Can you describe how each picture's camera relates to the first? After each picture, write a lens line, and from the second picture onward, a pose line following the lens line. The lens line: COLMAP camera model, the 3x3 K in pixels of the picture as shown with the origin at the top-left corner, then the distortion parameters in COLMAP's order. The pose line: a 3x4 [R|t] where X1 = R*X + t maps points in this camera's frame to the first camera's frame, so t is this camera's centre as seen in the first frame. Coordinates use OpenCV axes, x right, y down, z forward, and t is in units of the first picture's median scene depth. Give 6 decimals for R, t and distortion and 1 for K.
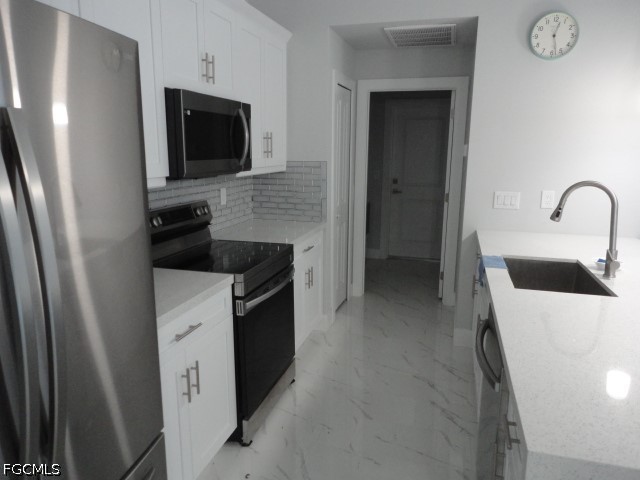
lens RADIAL K [[474.2, 0, 320.0], [0, 474.2, 239.6], [0, 0, 1]] dist [-0.000440, -0.002314]
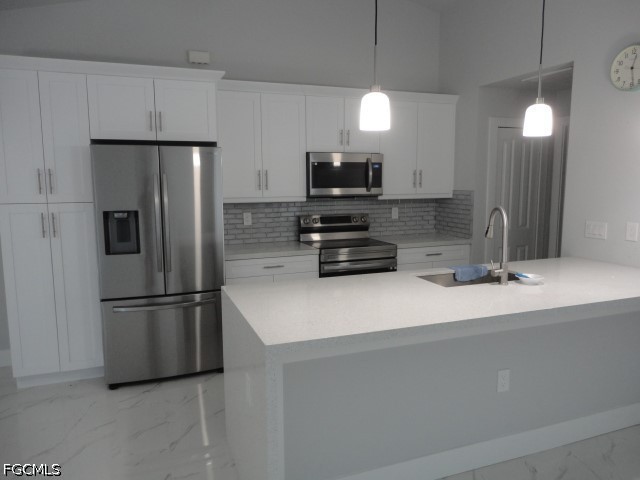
lens RADIAL K [[474.2, 0, 320.9], [0, 474.2, 241.1], [0, 0, 1]] dist [-0.000440, -0.002314]
pose [[0.593511, 0.094465, -0.799263, 0.858465], [-0.144745, 0.989424, 0.009456, 0.016190], [0.791703, 0.110077, 0.600907, -0.074817]]
